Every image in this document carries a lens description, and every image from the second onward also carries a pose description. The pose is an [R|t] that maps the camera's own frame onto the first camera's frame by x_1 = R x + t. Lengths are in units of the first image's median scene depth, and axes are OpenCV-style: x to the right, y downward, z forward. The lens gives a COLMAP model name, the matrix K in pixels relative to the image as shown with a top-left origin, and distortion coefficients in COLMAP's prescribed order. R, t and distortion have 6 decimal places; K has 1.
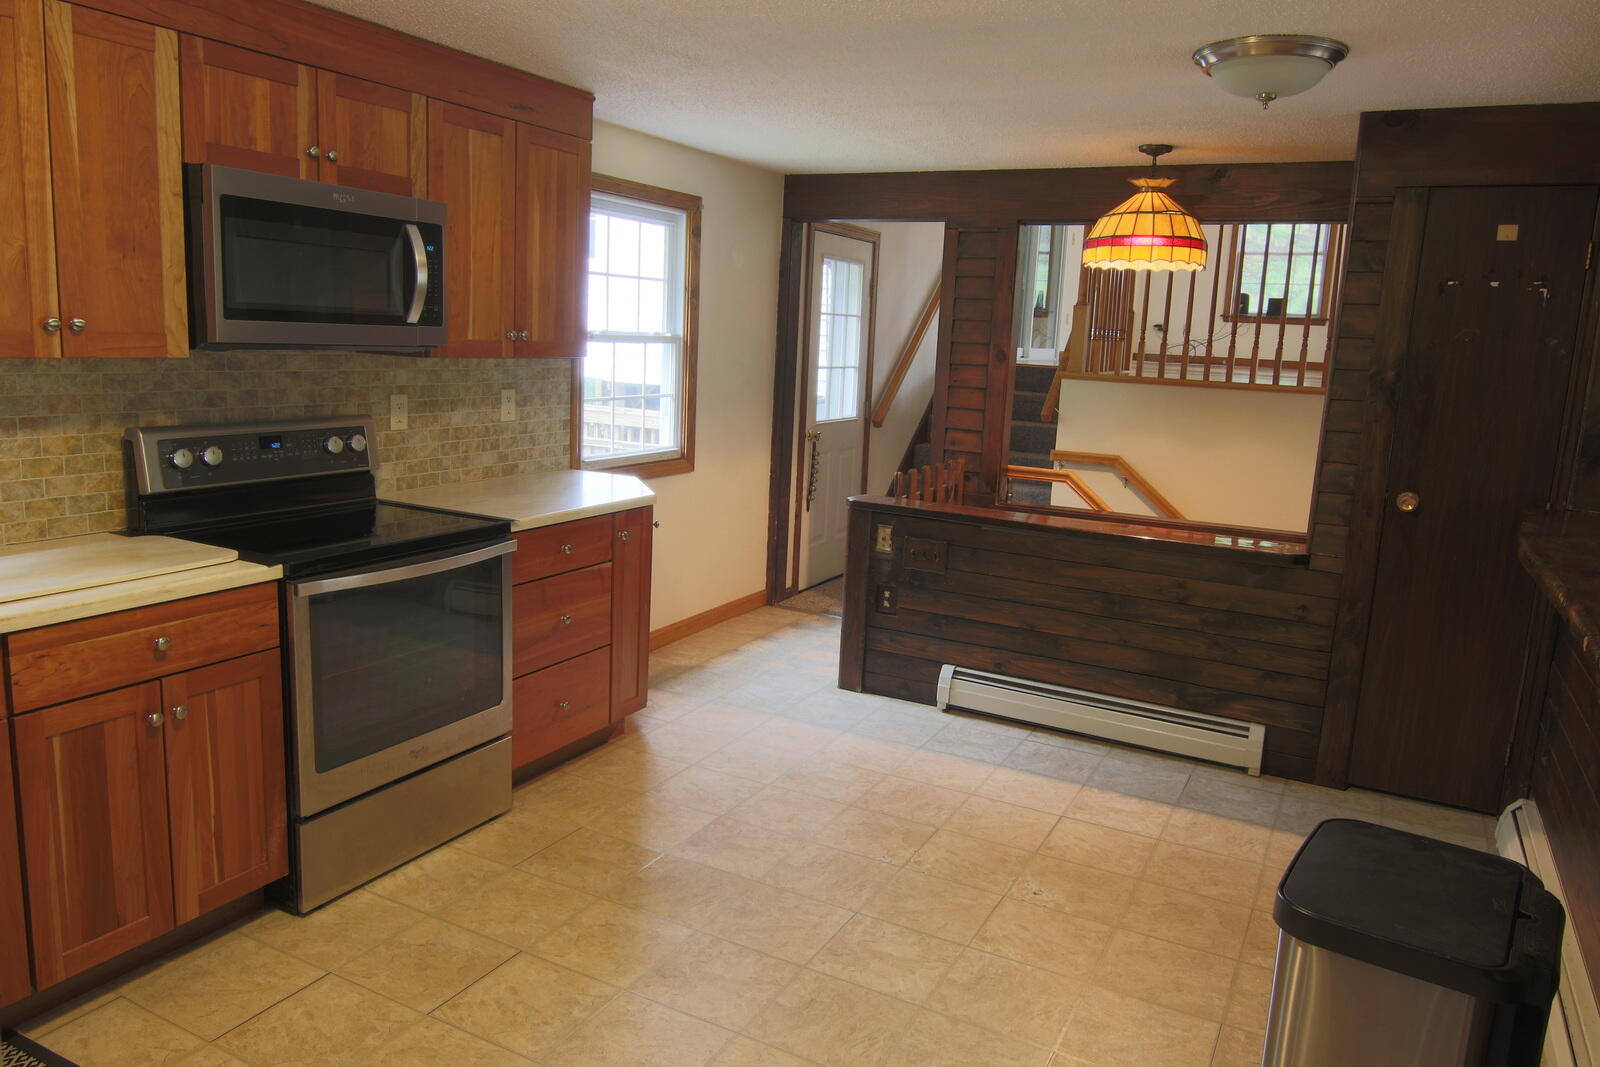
lens RADIAL K [[1119.8, 0, 789.2], [0, 1119.8, 530.6], [0, 0, 1]] dist [0.010126, -0.029978]
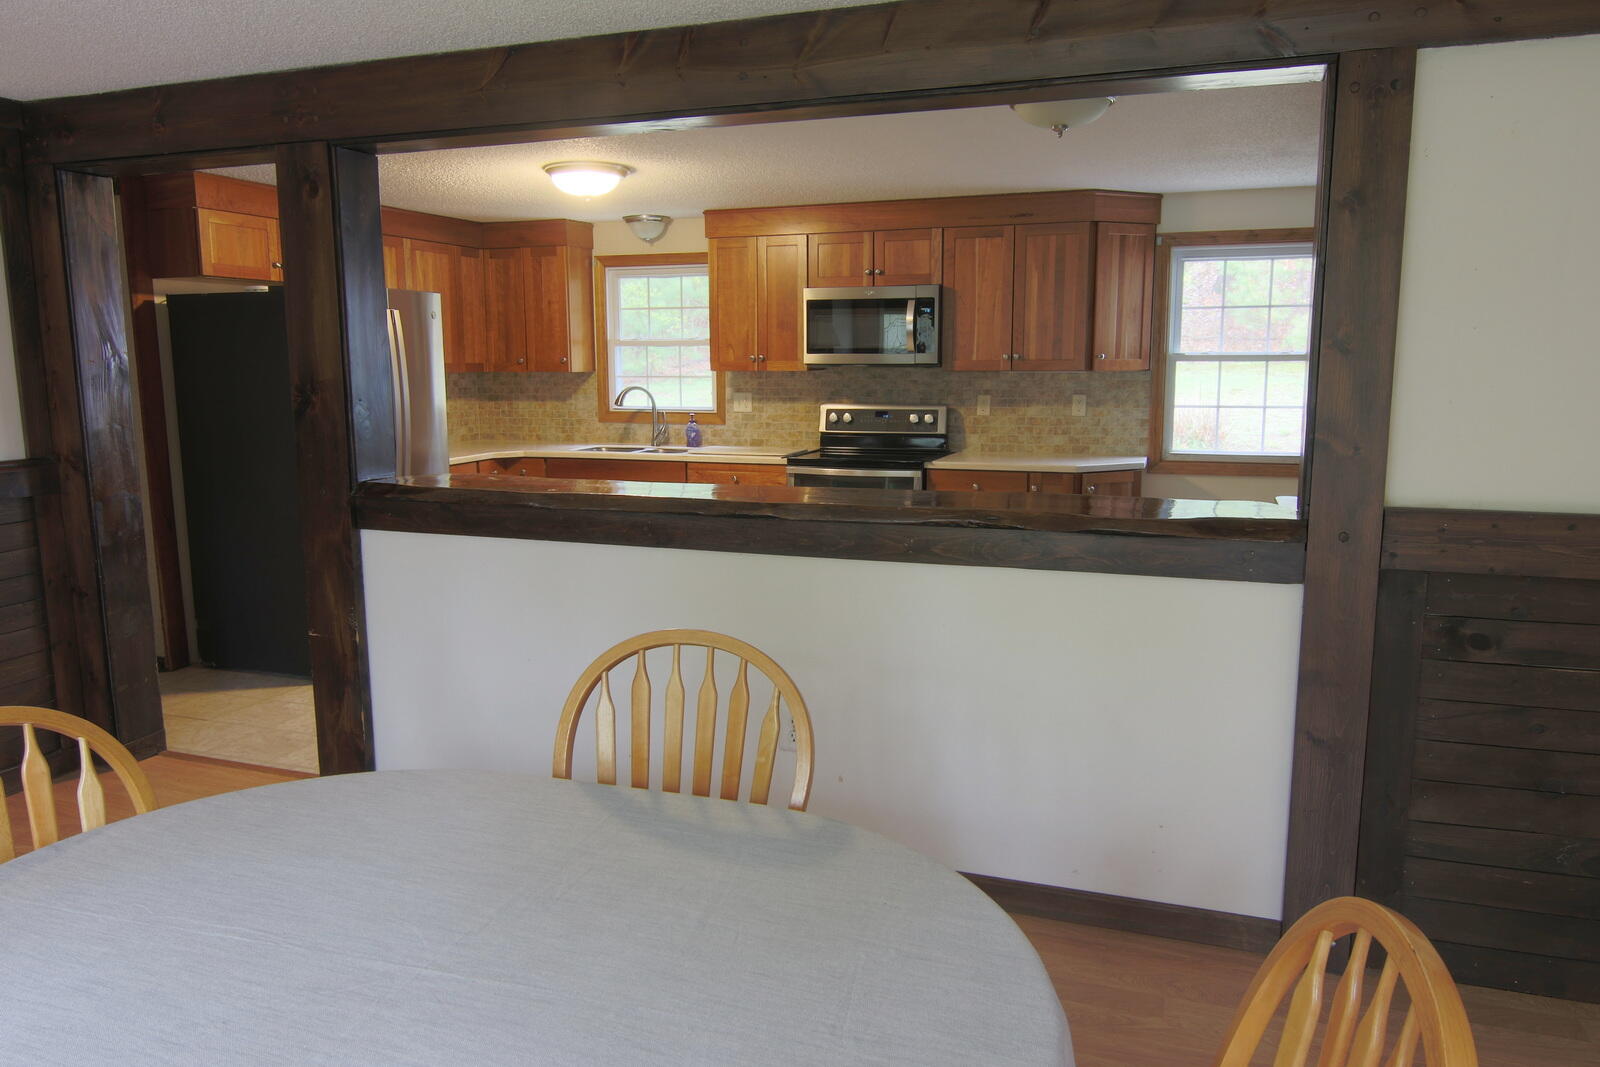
lens RADIAL K [[1119.8, 0, 789.2], [0, 1119.8, 530.6], [0, 0, 1]] dist [0.010126, -0.029978]
pose [[0.142040, 0.103587, -0.984426, 1.103084], [-0.164810, 0.983103, 0.079667, -0.004387], [0.976044, 0.150927, 0.156712, 0.401149]]
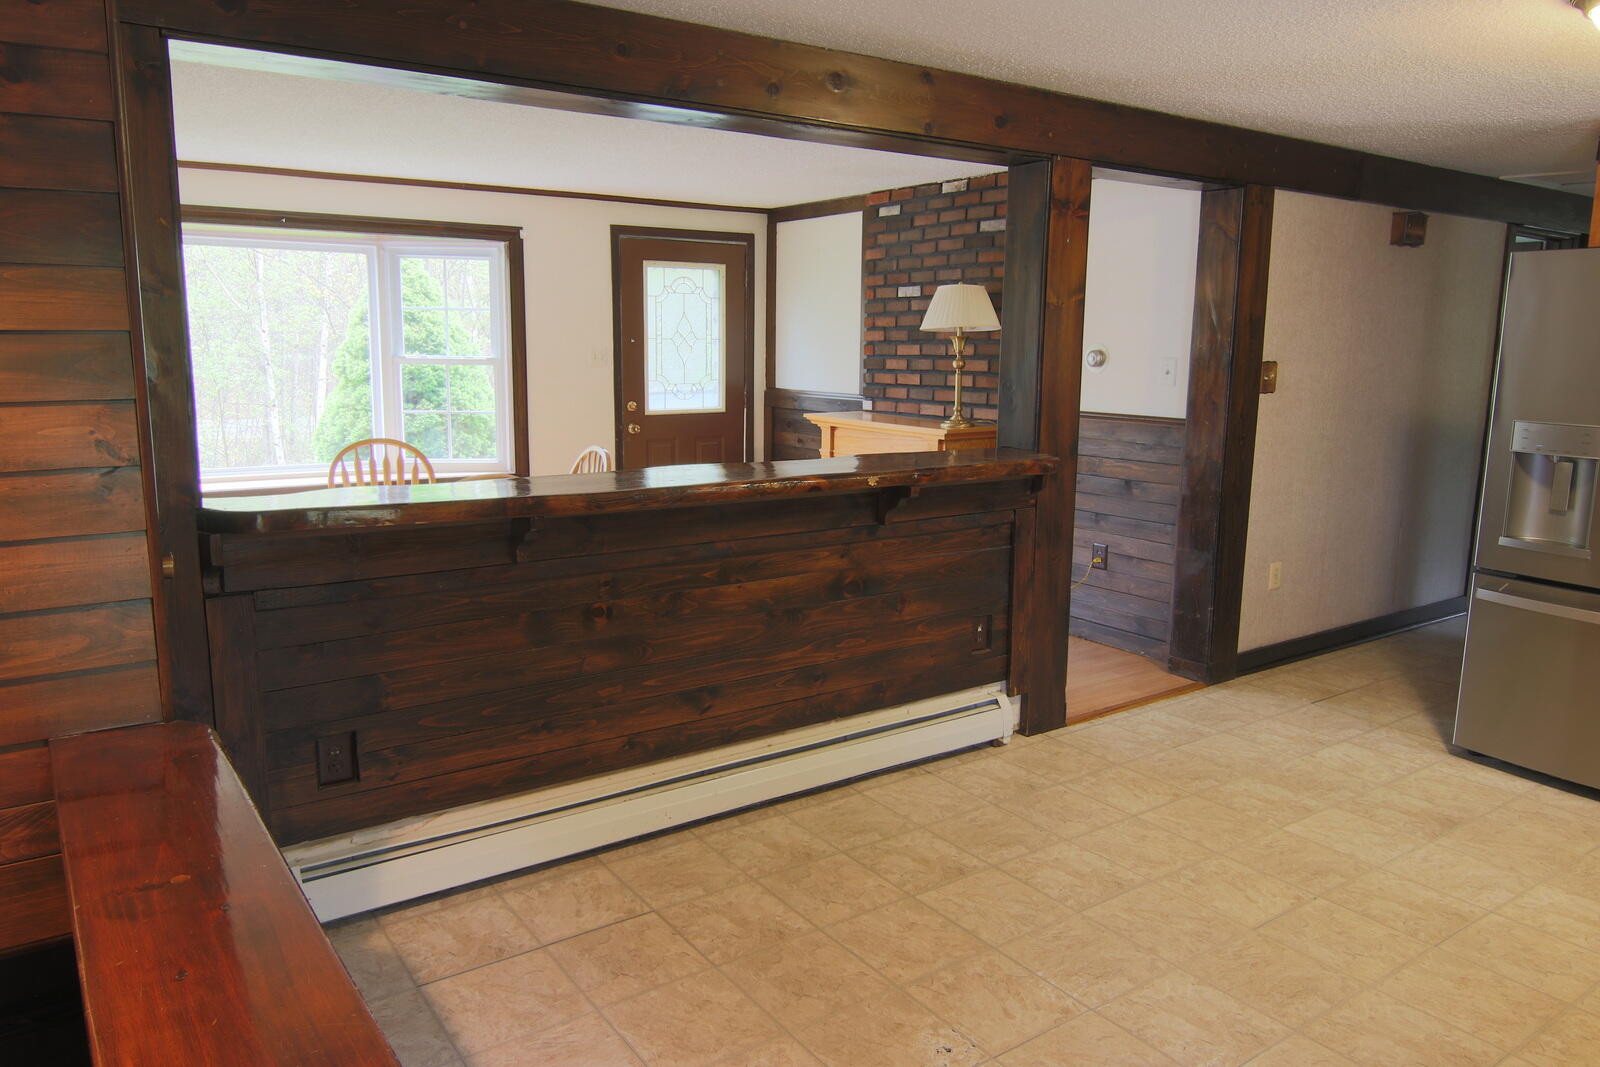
lens RADIAL K [[1119.8, 0, 789.2], [0, 1119.8, 530.6], [0, 0, 1]] dist [0.010126, -0.029978]
pose [[-0.890321, -0.135704, 0.434640, 0.024368], [0.027183, 0.937012, 0.348239, -0.191387], [-0.454521, 0.321859, -0.830553, 1.106884]]
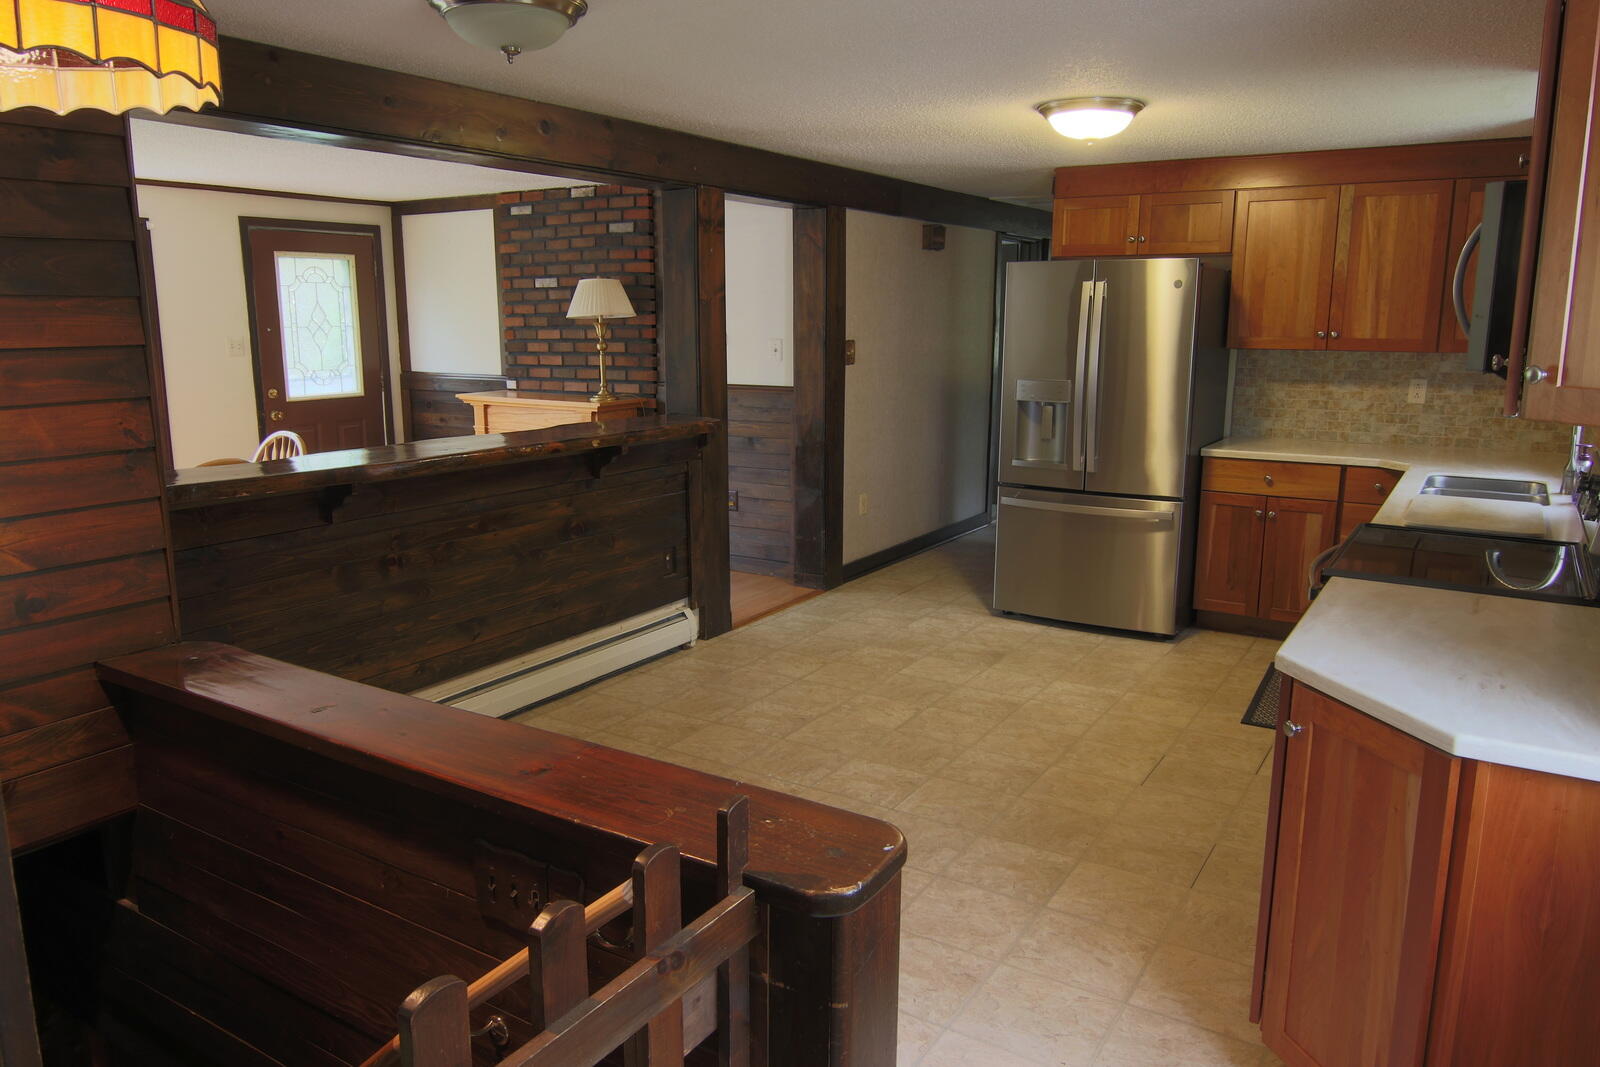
lens RADIAL K [[1119.8, 0, 789.2], [0, 1119.8, 530.6], [0, 0, 1]] dist [0.010126, -0.029978]
pose [[-0.995994, -0.062858, 0.063605, 0.075253], [-0.035254, 0.929667, 0.366710, -0.248058], [-0.082182, 0.362999, -0.928159, 1.354227]]
